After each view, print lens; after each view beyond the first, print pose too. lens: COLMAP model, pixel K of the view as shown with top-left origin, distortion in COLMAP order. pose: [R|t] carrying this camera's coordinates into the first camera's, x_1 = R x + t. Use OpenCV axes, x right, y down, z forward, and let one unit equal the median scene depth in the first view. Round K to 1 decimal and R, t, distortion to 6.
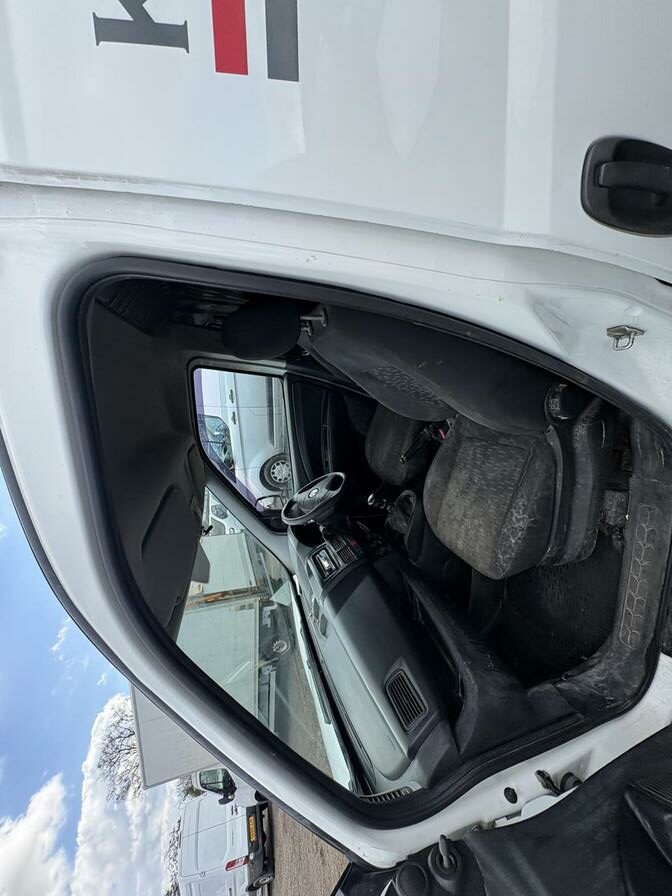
lens RADIAL K [[357.9, 0, 341.5], [0, 357.9, 448.0], [0, 0, 1]] dist [0.001089, 0.000307]
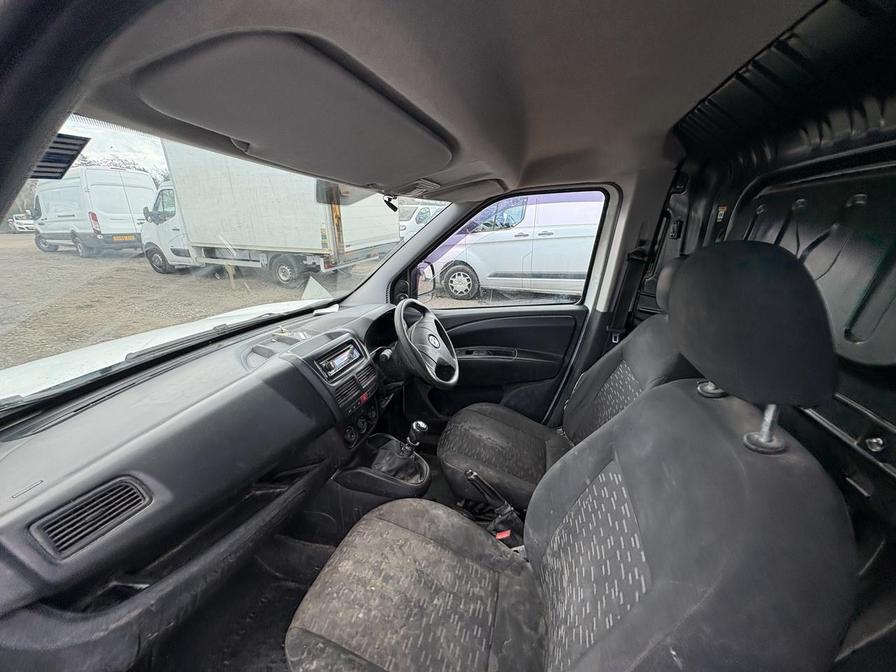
lens RADIAL K [[357.9, 0, 446.8], [0, 357.9, 342.1], [0, 0, 1]] dist [0.001089, 0.000307]
pose [[-0.061426, 0.998054, 0.010742, -0.099075], [-0.994001, -0.062146, 0.089996, 0.031281], [0.090489, -0.005149, 0.995884, 0.258220]]
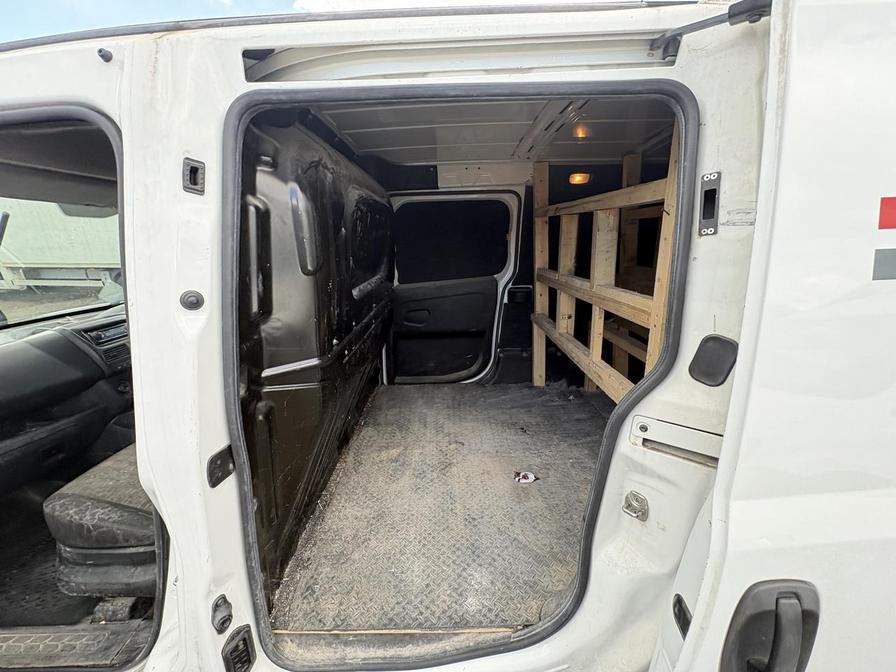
lens RADIAL K [[357.9, 0, 433.1], [0, 357.9, 333.5], [0, 0, 1]] dist [0.001089, 0.000307]
pose [[0.044723, 0.998394, -0.034761, 0.032304], [-0.988548, 0.039208, -0.145724, -0.405034], [-0.144127, 0.040880, 0.988714, -0.119521]]
